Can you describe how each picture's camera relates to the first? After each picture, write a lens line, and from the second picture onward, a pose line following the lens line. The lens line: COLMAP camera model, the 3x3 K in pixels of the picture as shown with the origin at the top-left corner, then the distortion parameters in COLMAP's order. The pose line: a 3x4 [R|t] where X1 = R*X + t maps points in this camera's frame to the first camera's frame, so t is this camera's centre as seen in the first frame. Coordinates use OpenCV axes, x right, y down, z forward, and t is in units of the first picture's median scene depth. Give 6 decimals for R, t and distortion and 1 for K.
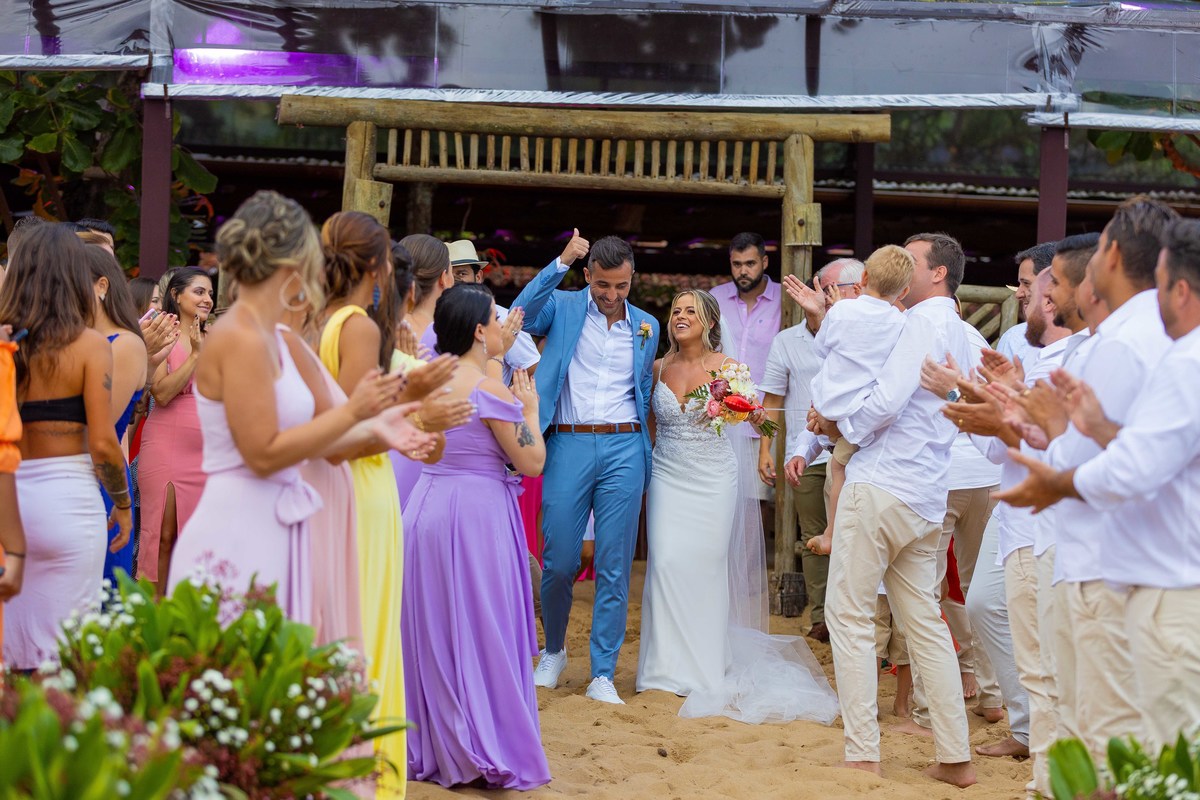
lens RADIAL K [[3285.6, 0, 602.2], [0, 3285.6, 398.7], [0, 0, 1]] dist [0.022079, 0.000000]
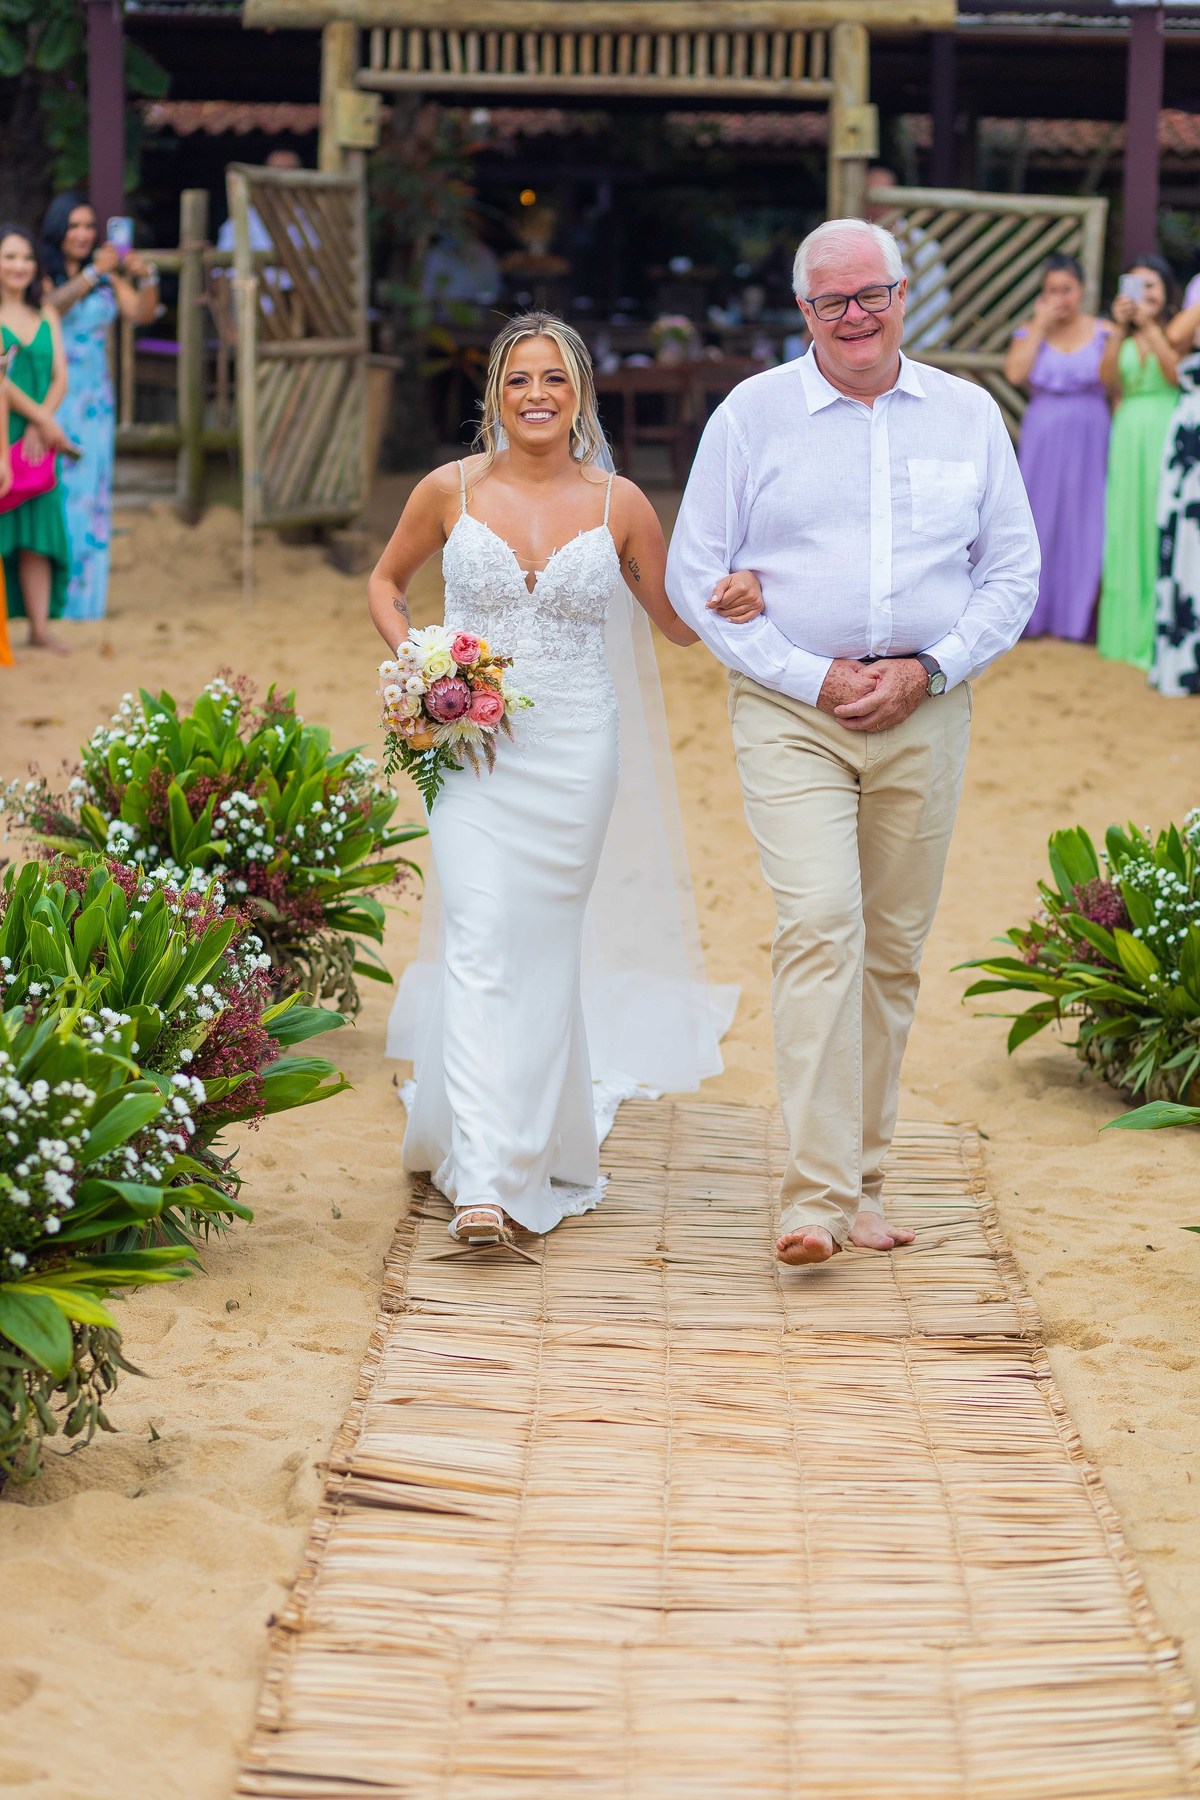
lens RADIAL K [[4206.7, 0, 593.9], [0, 4206.7, 904.9], [0, 0, 1]] dist [-0.032718, 0.000000]
pose [[0.999676, -0.020268, -0.015421, 0.013645], [0.022580, 0.985417, 0.168654, -0.100943], [0.011778, -0.168947, 0.985555, -0.310397]]
